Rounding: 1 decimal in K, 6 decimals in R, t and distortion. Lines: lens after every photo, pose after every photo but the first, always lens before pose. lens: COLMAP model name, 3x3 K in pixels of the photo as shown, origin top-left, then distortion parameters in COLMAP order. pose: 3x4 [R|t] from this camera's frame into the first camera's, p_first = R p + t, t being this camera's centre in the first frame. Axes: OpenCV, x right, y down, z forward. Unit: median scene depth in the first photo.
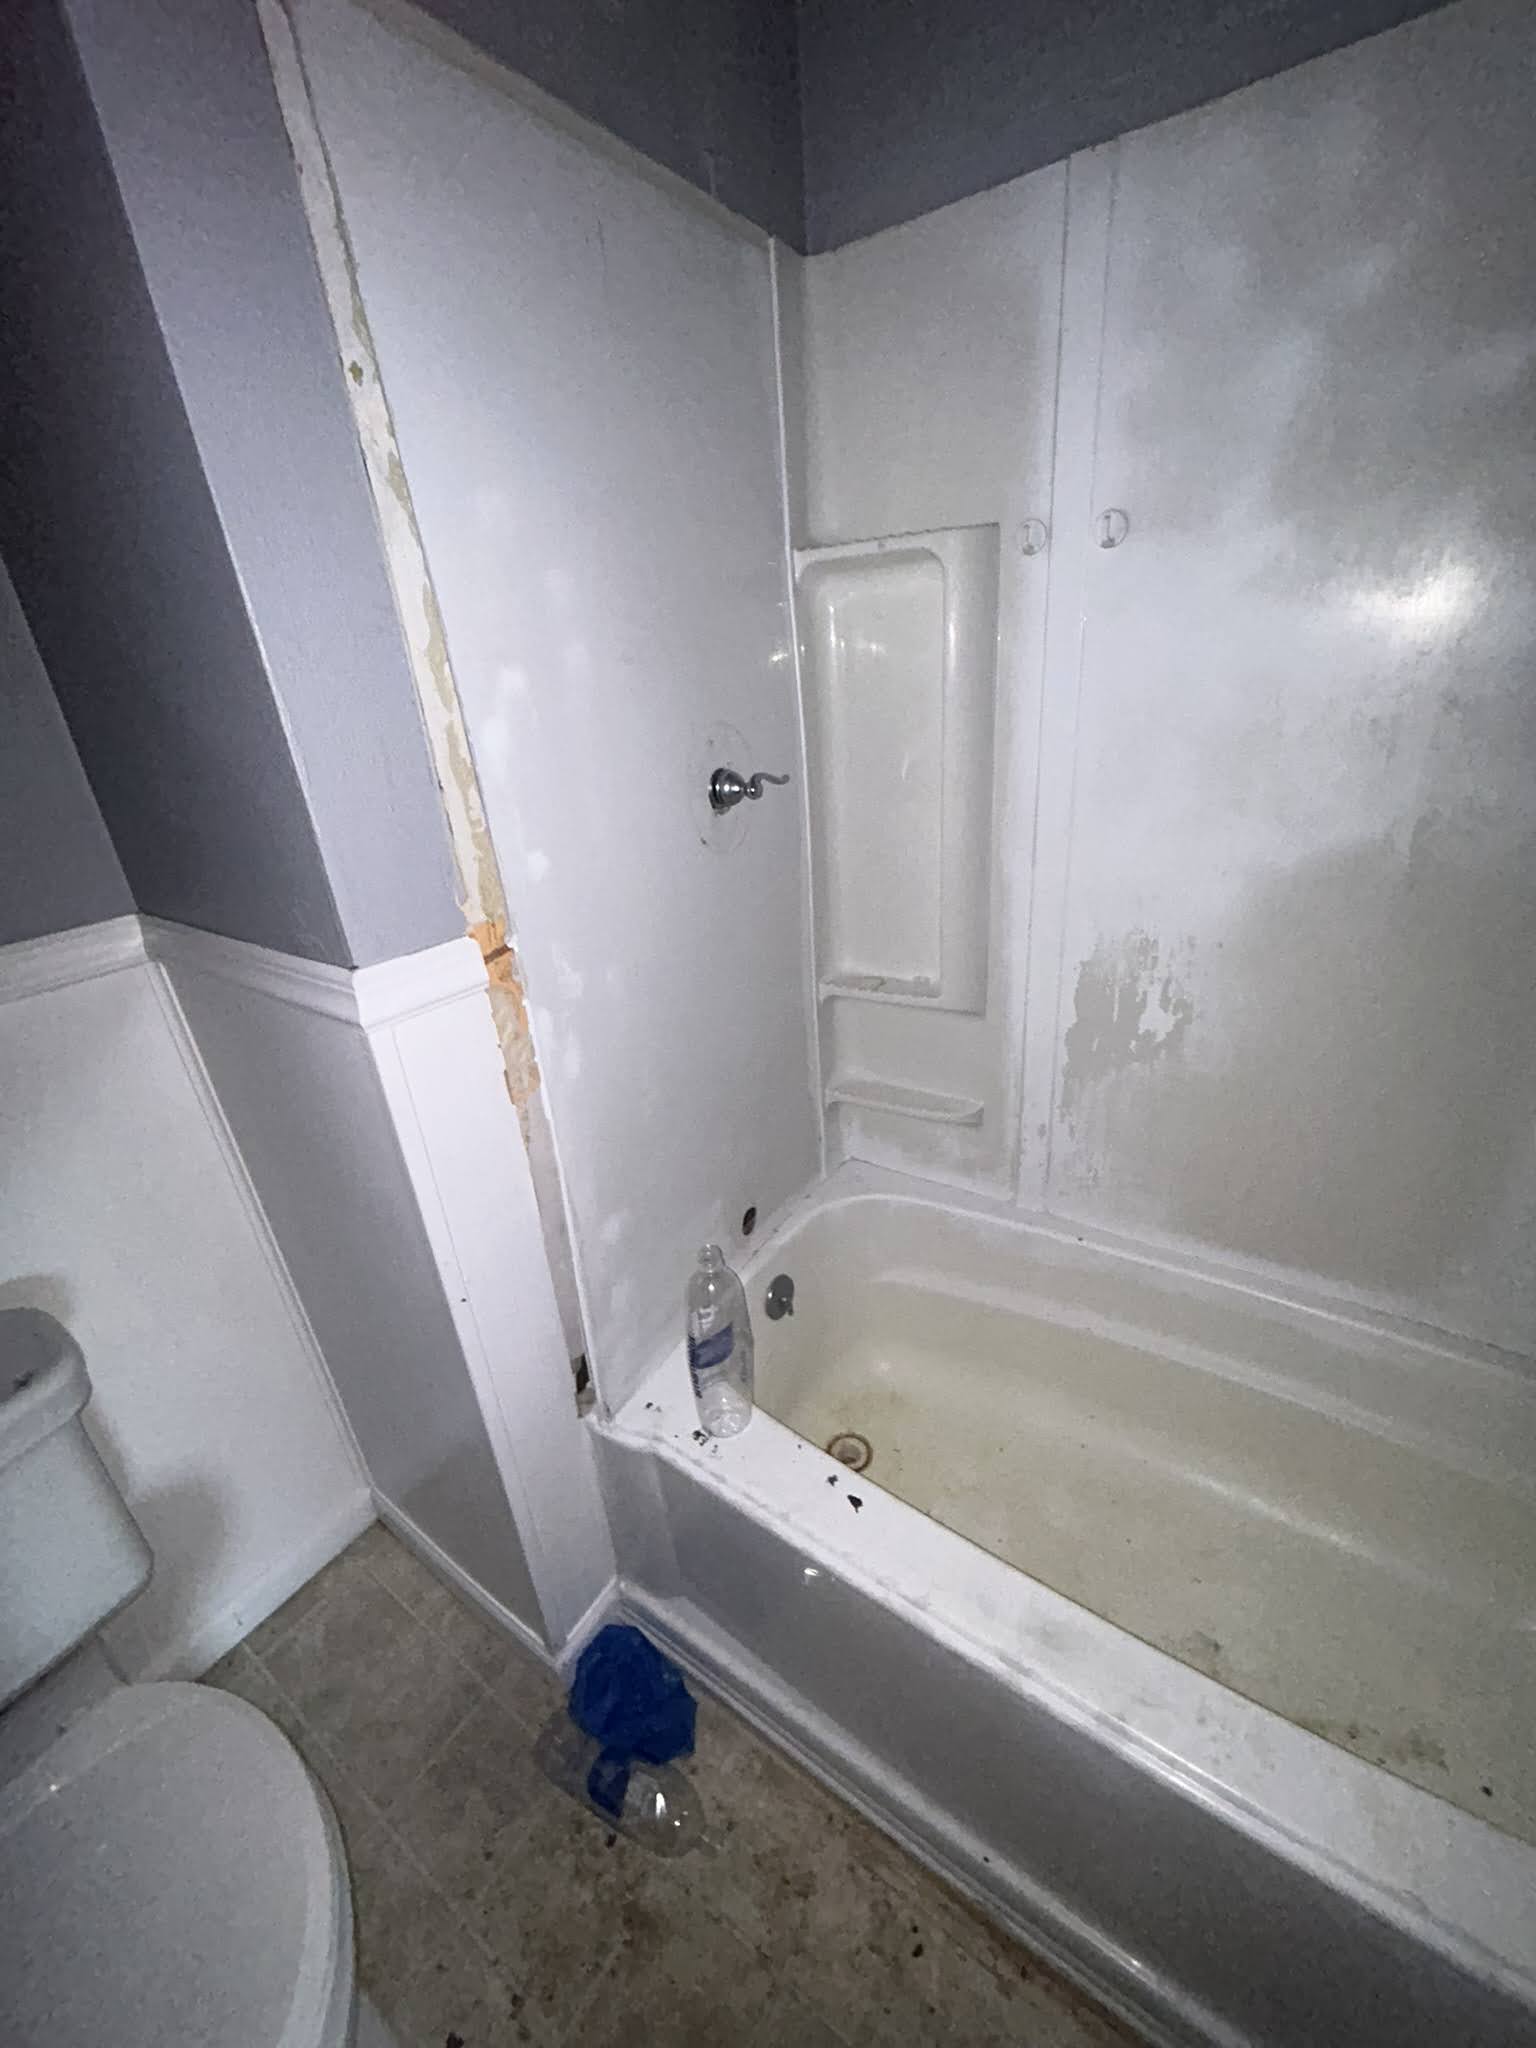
lens RADIAL K [[834.8, 0, 763.4], [0, 834.8, 1023.5], [0, 0, 1]] dist [-0.001435, 0.000303]
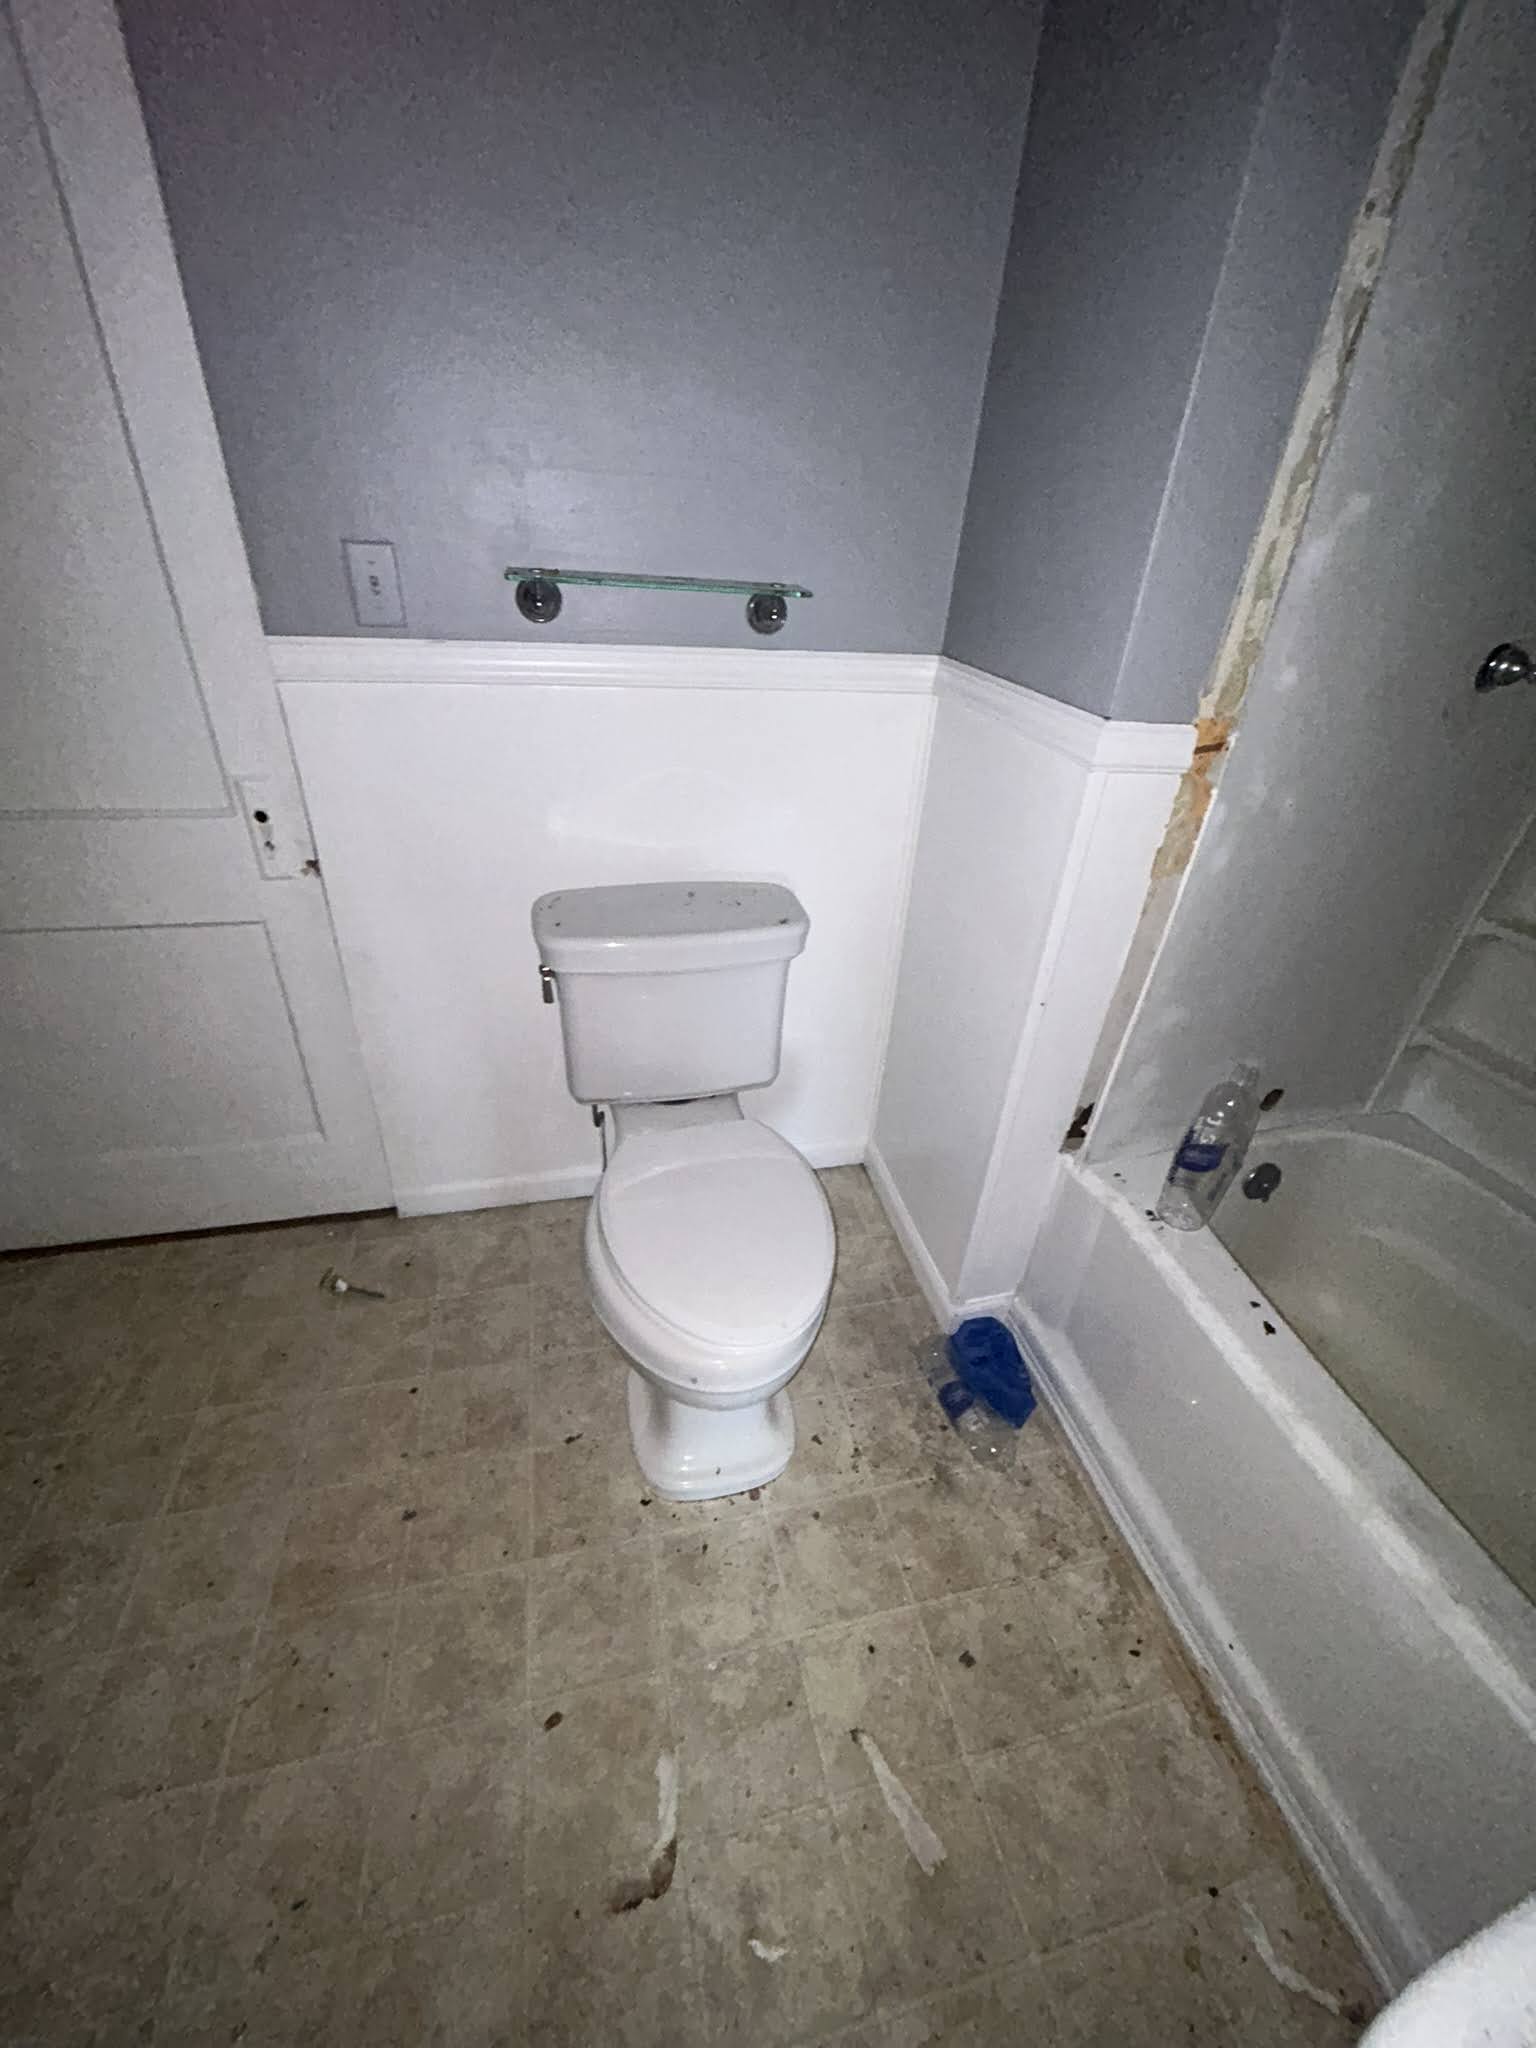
lens RADIAL K [[834.8, 0, 776.2], [0, 834.8, 1023.3], [0, 0, 1]] dist [-0.001435, 0.000303]
pose [[0.749784, 0.446394, -0.488422, -0.020603], [-0.378144, 0.894811, 0.237320, 0.189581], [0.542984, 0.006755, 0.839716, -0.287660]]
